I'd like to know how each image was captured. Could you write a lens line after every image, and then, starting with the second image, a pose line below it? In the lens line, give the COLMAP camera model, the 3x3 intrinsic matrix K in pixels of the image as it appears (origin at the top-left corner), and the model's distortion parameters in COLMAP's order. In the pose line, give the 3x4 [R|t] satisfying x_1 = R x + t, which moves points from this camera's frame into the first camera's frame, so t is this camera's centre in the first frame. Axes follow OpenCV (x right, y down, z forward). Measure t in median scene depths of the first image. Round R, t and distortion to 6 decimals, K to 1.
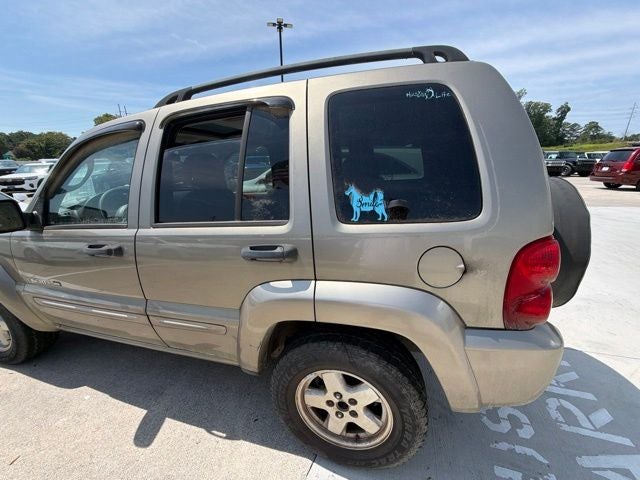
lens RADIAL K [[256.0, 0, 321.5], [0, 256.0, 238.6], [0, 0, 1]] dist [-0.000395, -0.000245]
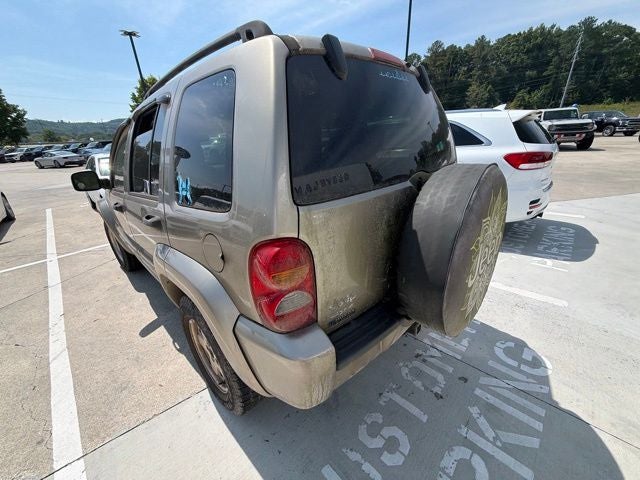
lens RADIAL K [[256.0, 0, 320.1], [0, 256.0, 239.9], [0, 0, 1]] dist [-0.000395, -0.000245]
pose [[0.885346, 0.152791, -0.439109, 0.966815], [-0.099543, 0.984851, 0.141984, -0.102730], [0.454151, -0.081995, 0.887144, 0.185195]]
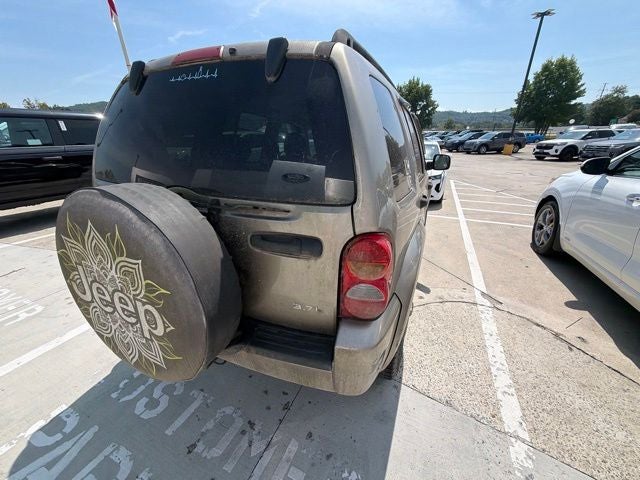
lens RADIAL K [[256.0, 0, 317.7], [0, 256.0, 238.1], [0, 0, 1]] dist [-0.000395, -0.000245]
pose [[-0.142448, 0.386063, -0.911408, 1.593943], [-0.273051, 0.869741, 0.411089, -0.570729], [0.951395, 0.307419, -0.018478, 1.715560]]
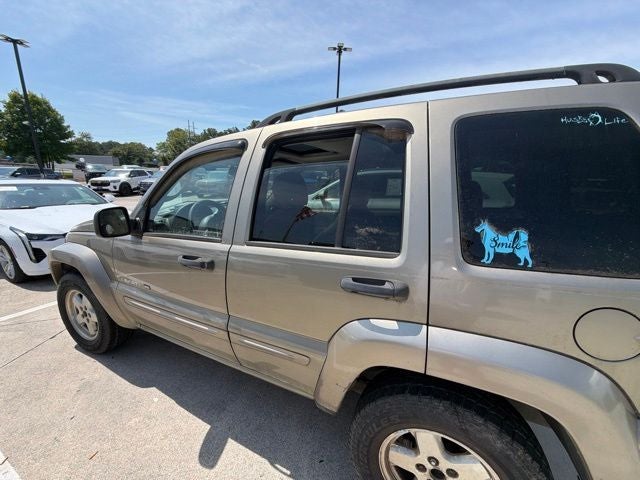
lens RADIAL K [[256.0, 0, 319.9], [0, 256.0, 237.7], [0, 0, 1]] dist [-0.000395, -0.000245]
pose [[0.985021, 0.081570, -0.151919, -0.226971], [-0.090420, 0.994531, -0.052278, -0.044815], [0.146823, 0.065231, 0.987010, 0.055484]]
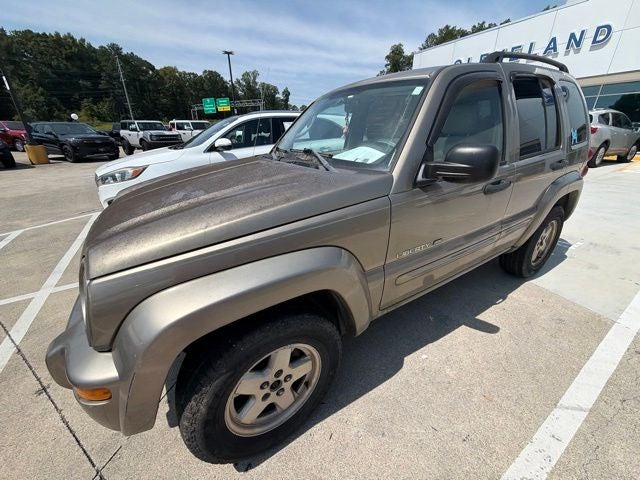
lens RADIAL K [[256.0, 0, 320.6], [0, 256.0, 238.8], [0, 0, 1]] dist [-0.000395, -0.000245]
pose [[0.661891, -0.276677, 0.696671, -2.407721], [0.210802, 0.960586, 0.181210, -0.109921], [-0.719349, 0.026918, 0.694128, 0.814541]]
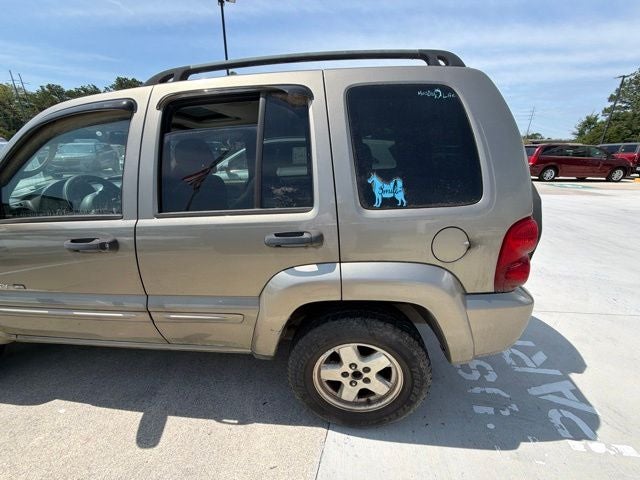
lens RADIAL K [[256.0, 0, 320.2], [0, 256.0, 238.7], [0, 0, 1]] dist [-0.000395, -0.000245]
pose [[0.980890, -0.038254, 0.190767, -0.252941], [0.030068, 0.998506, 0.045623, 0.008847], [-0.192228, -0.039015, 0.980575, -0.032898]]
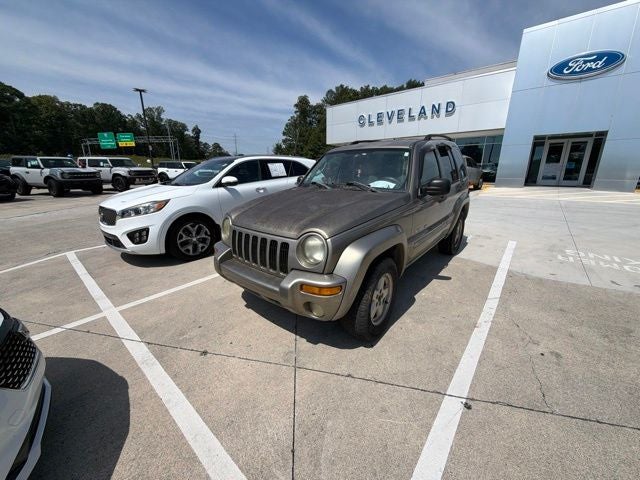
lens RADIAL K [[256.0, 0, 322.5], [0, 256.0, 237.9], [0, 0, 1]] dist [-0.000395, -0.000245]
pose [[0.390068, -0.227062, 0.892351, -3.676055], [0.262610, 0.956302, 0.128541, -0.212767], [-0.882543, 0.184201, 0.432651, 1.078805]]
